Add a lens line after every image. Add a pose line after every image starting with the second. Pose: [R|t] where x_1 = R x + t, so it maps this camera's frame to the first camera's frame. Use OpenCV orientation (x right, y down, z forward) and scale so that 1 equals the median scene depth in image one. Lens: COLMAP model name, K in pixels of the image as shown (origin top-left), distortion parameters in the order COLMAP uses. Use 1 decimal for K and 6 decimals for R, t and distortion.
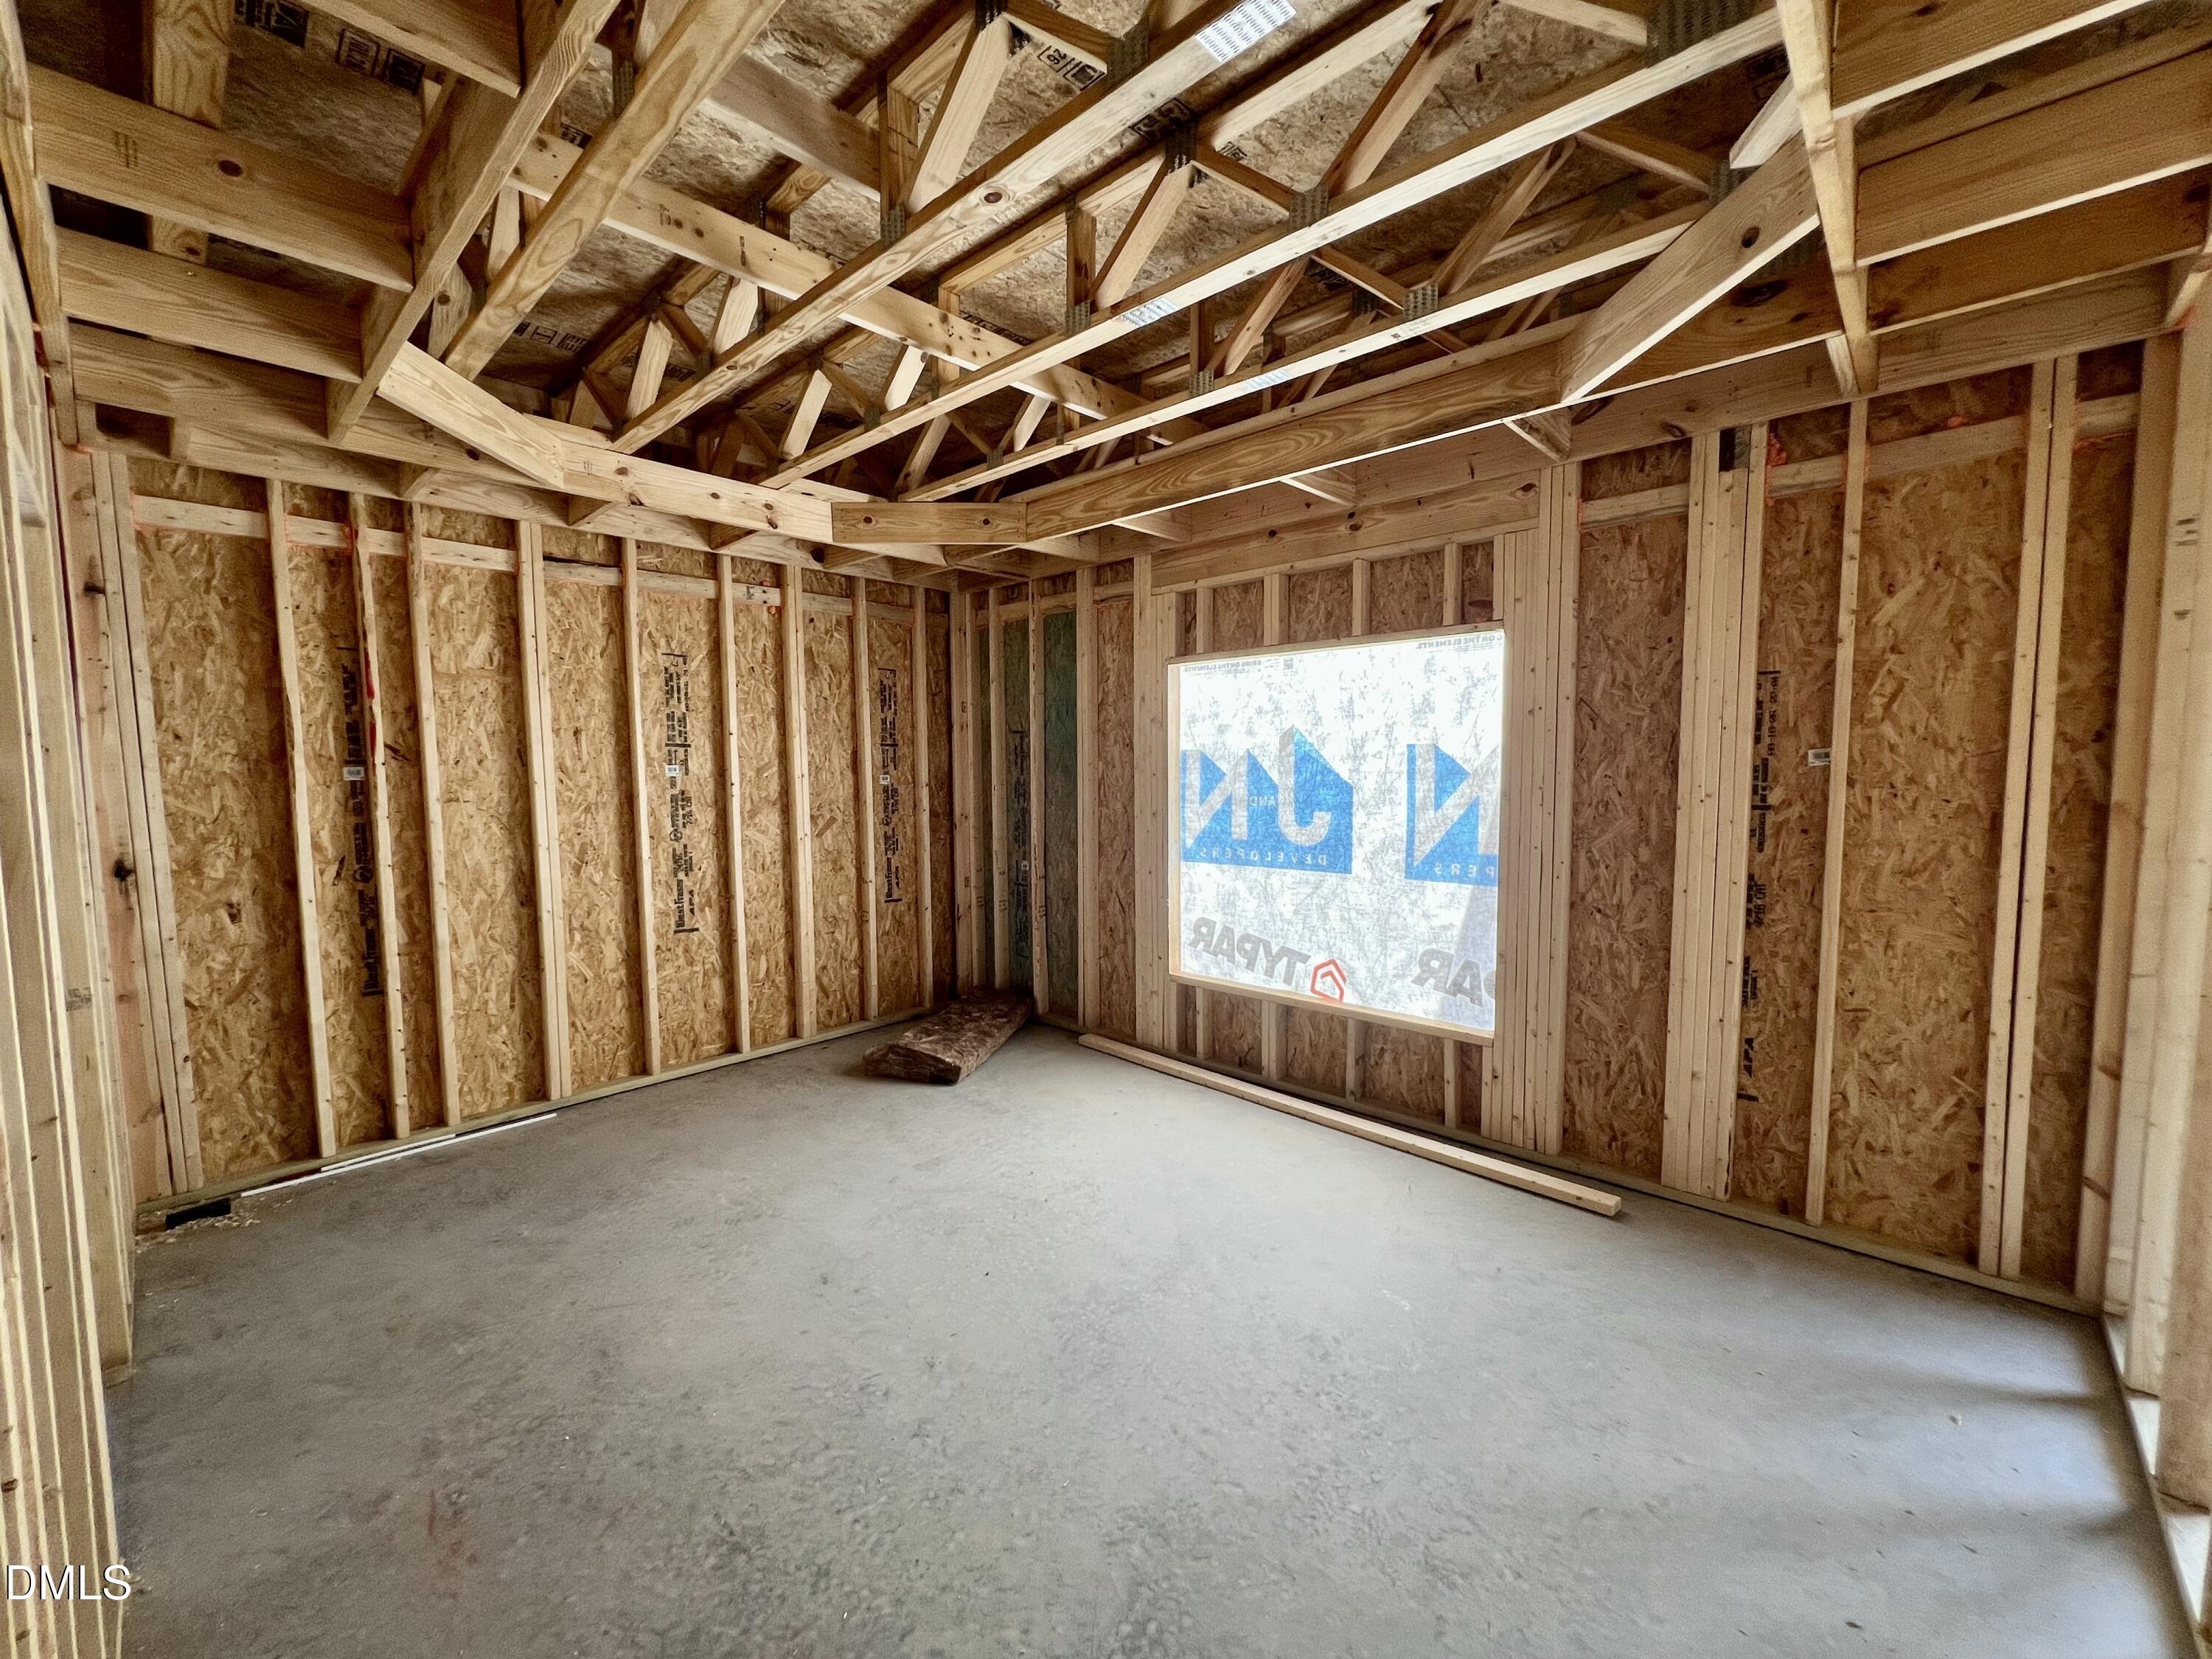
lens RADIAL K [[885.4, 0, 1109.2], [0, 885.4, 833.4], [0, 0, 1]] dist [-0.002274, 0.001178]
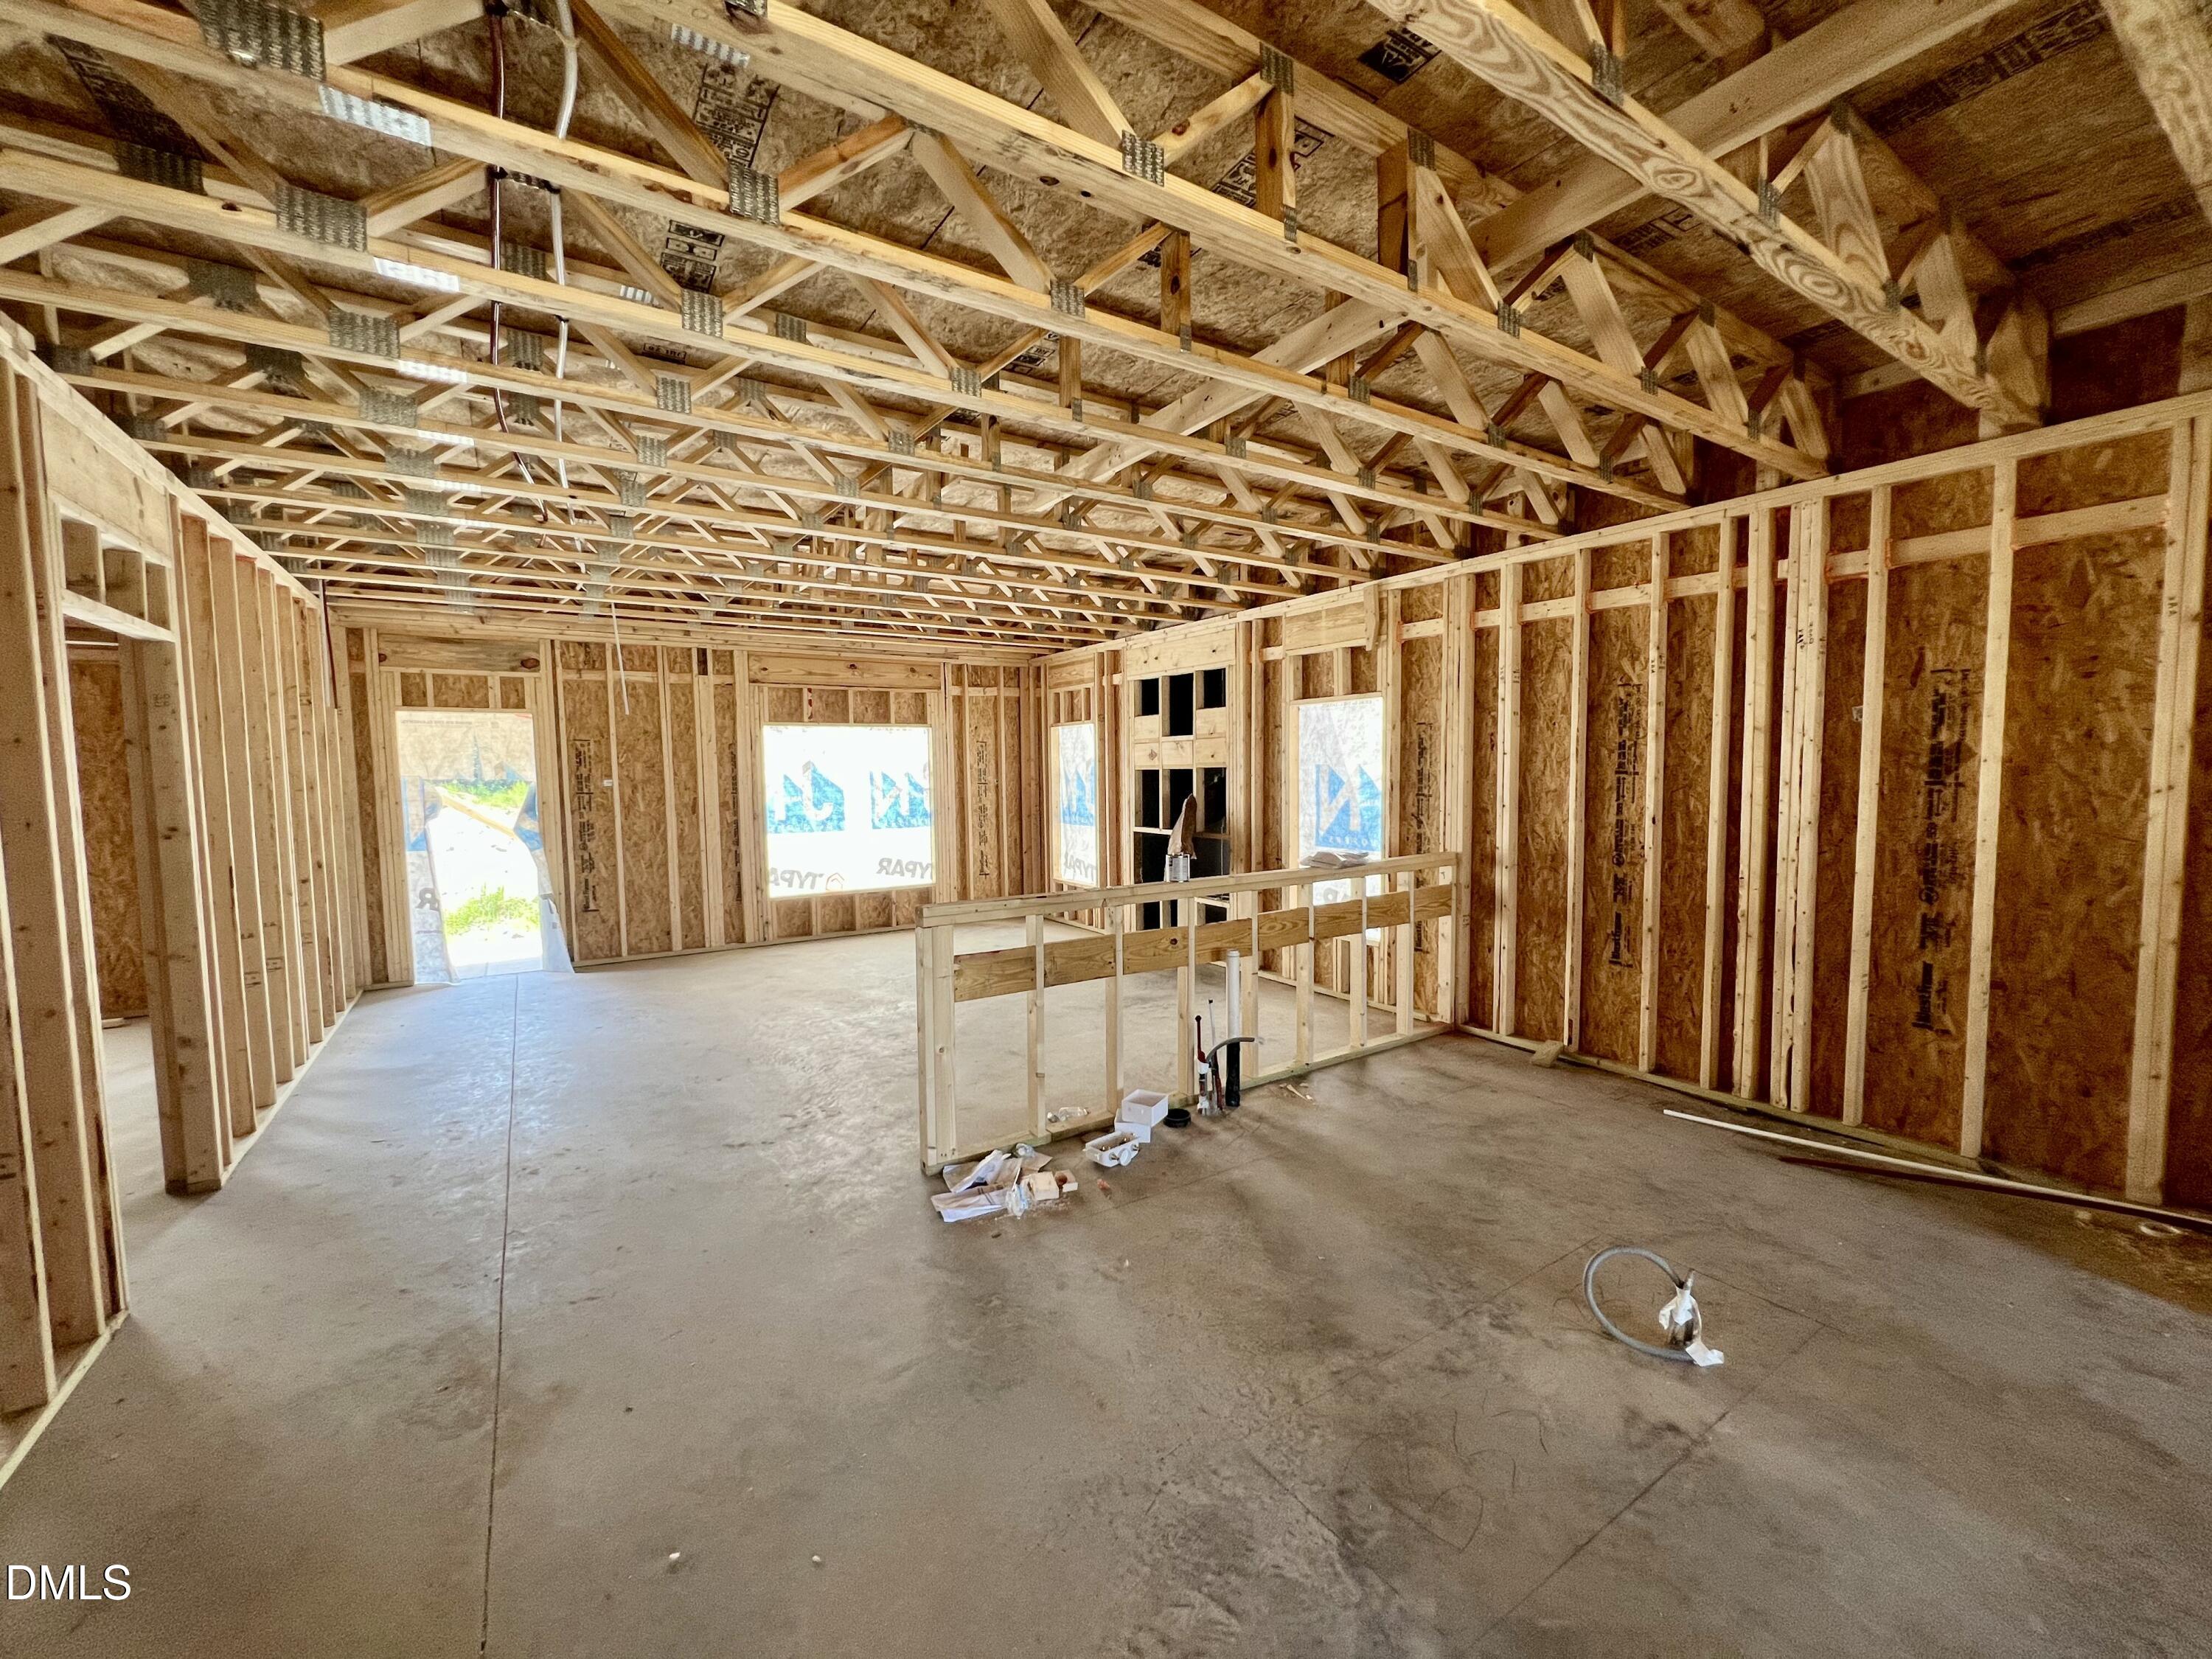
lens RADIAL K [[885.4, 0, 1105.2], [0, 885.4, 830.3], [0, 0, 1]] dist [-0.002274, 0.001178]
pose [[0.230487, -0.073737, 0.970277, -1.634259], [0.079483, 0.995219, 0.056752, -0.025832], [-0.969824, 0.064040, 0.235246, -0.125679]]
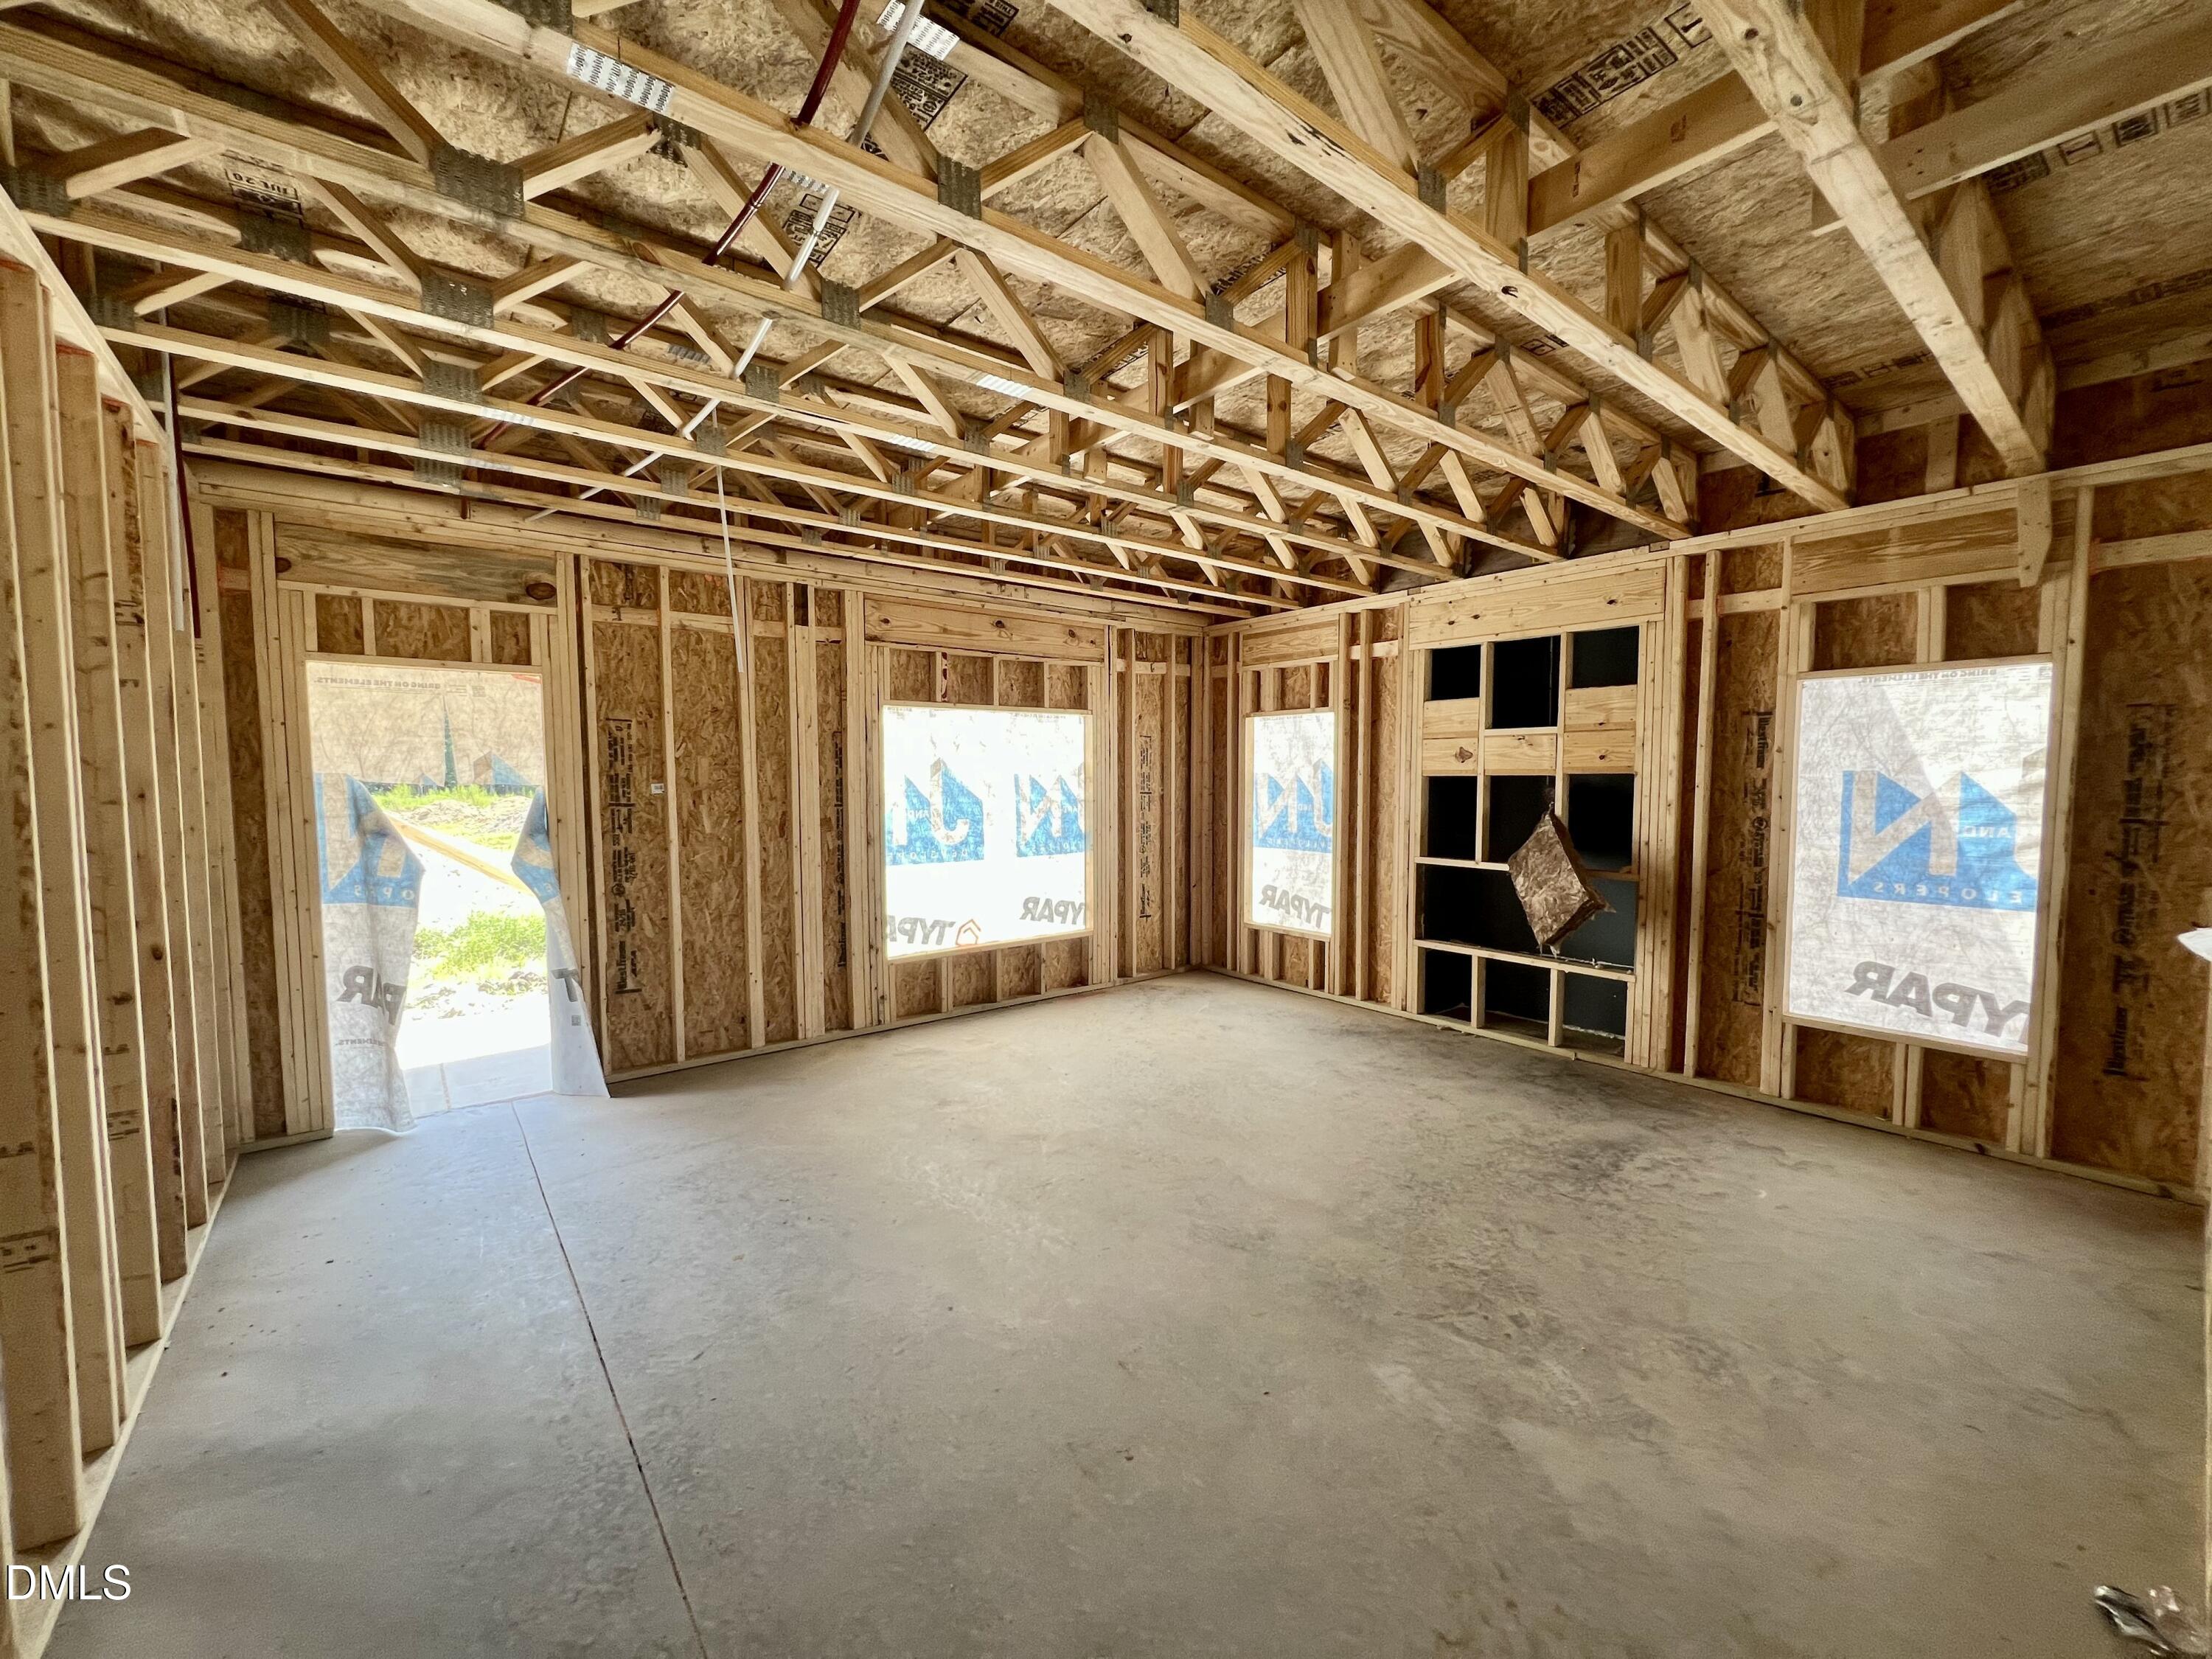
lens RADIAL K [[885.4, 0, 1106.0], [0, 885.4, 830.2], [0, 0, 1]] dist [-0.002274, 0.001178]
pose [[0.138168, -0.064296, 0.988320, -1.154824], [0.069886, 0.996036, 0.055027, -0.069470], [-0.987940, 0.061467, 0.142114, 0.556830]]
